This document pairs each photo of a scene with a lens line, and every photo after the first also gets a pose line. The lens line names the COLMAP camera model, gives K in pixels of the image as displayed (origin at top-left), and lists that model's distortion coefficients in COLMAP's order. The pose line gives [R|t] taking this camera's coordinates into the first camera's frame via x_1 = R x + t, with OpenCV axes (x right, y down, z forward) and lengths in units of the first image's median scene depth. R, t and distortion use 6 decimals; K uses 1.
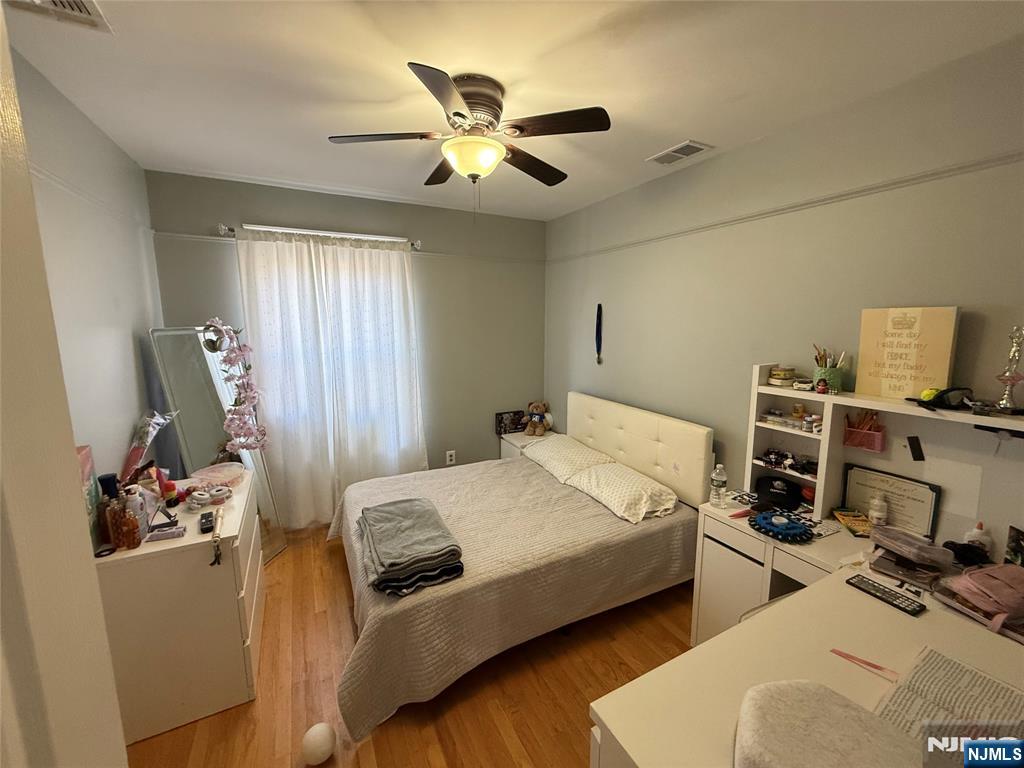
lens RADIAL K [[409.2, 0, 509.1], [0, 409.2, 383.5], [0, 0, 1]] dist [0.000435, 0.000320]
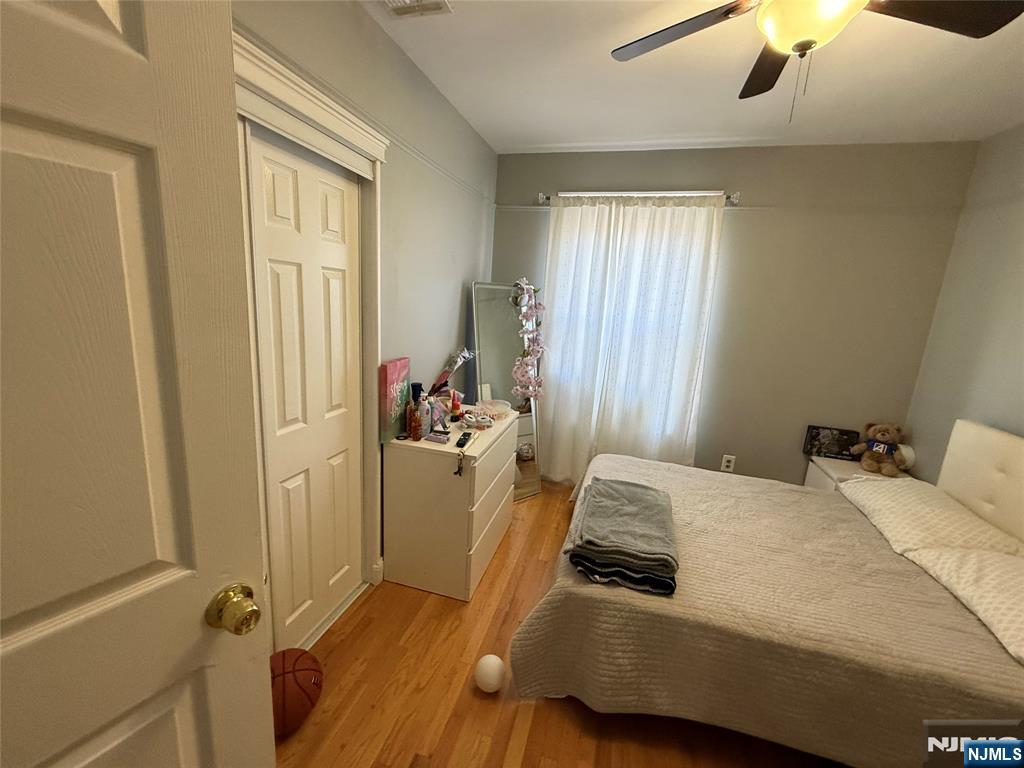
lens RADIAL K [[409.2, 0, 509.1], [0, 409.2, 383.5], [0, 0, 1]] dist [0.000435, 0.000320]
pose [[0.728352, 0.184414, -0.659920, 0.073902], [-0.167845, 0.981778, 0.089106, 0.038665], [0.664327, 0.045863, 0.746033, 0.143351]]
